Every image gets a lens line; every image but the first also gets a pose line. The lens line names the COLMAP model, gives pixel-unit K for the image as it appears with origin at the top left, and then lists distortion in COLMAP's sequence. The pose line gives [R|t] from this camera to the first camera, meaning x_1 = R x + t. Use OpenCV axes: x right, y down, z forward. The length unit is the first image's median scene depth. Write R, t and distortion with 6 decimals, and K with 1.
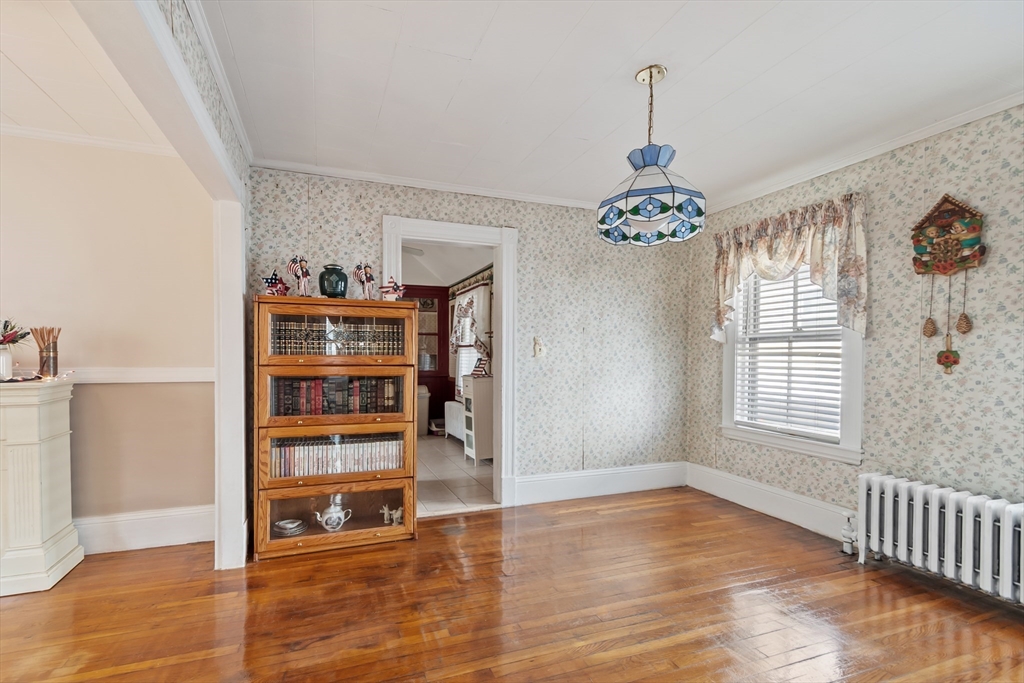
lens RADIAL K [[455.3, 0, 494.5], [0, 455.3, 361.0], [0, 0, 1]] dist [-0.000980, -0.000078]
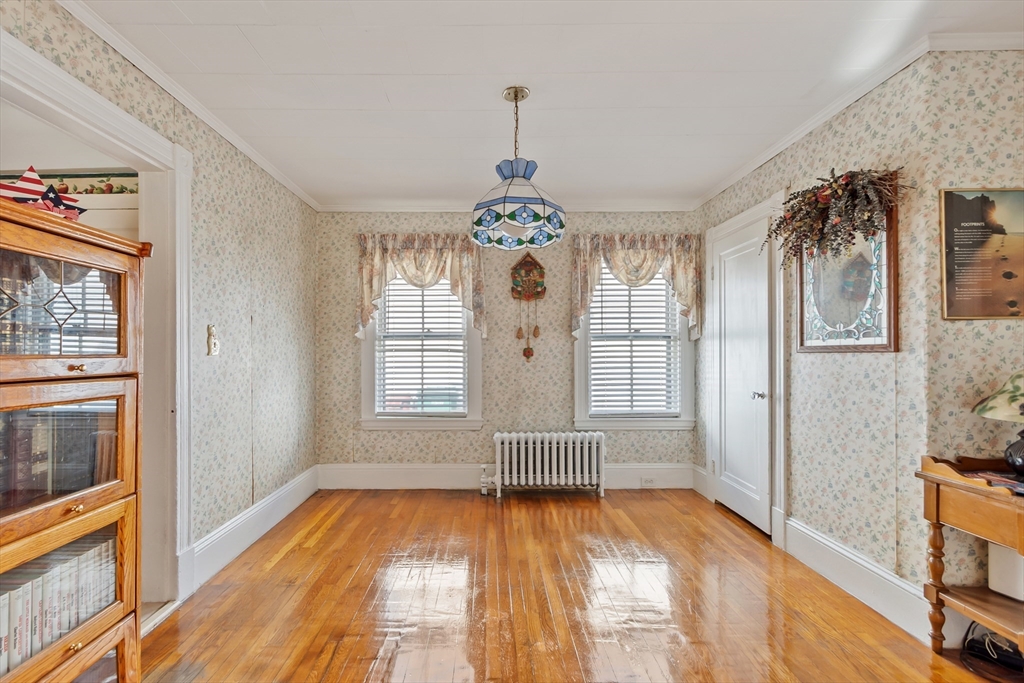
lens RADIAL K [[453.8, 0, 493.0], [0, 453.8, 352.4], [0, 0, 1]] dist [-0.000897, 0.000107]
pose [[0.350302, -0.006958, 0.936611, -0.466096], [0.017159, 0.999852, 0.001010, -0.008347], [-0.936480, 0.015718, 0.350370, 0.456565]]
